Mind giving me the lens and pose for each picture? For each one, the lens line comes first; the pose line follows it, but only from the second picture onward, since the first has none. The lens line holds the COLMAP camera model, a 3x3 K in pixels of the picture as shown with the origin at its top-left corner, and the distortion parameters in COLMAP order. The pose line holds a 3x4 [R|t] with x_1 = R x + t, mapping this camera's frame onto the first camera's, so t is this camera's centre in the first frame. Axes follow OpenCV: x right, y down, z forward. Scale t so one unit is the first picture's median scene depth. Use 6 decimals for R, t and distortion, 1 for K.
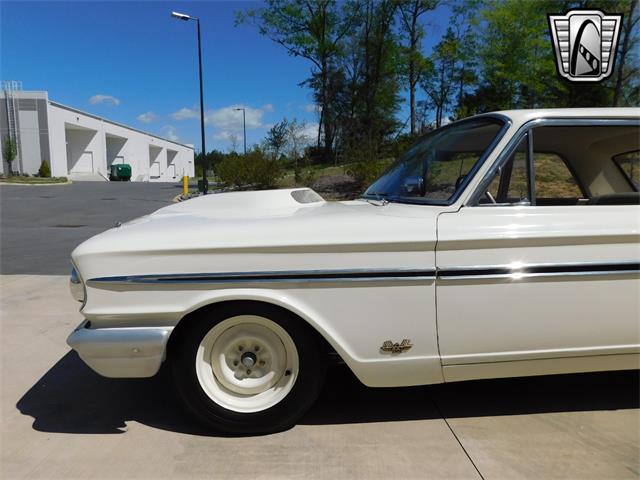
lens RADIAL K [[421.5, 0, 314.7], [0, 421.5, 238.7], [0, 0, 1]] dist [-0.065988, 0.047168]
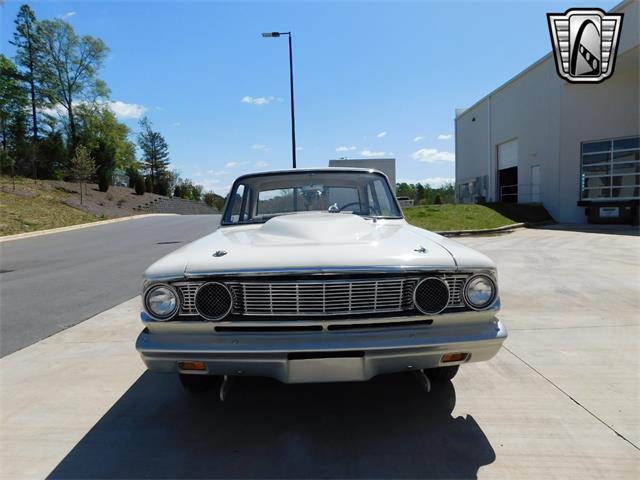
lens RADIAL K [[421.5, 0, 313.7], [0, 421.5, 236.3], [0, 0, 1]] dist [-0.065988, 0.047168]
pose [[0.056235, -0.072093, 0.995811, -0.114512], [0.150003, 0.986679, 0.062961, -0.012711], [-0.987085, 0.145835, 0.066300, 0.089858]]
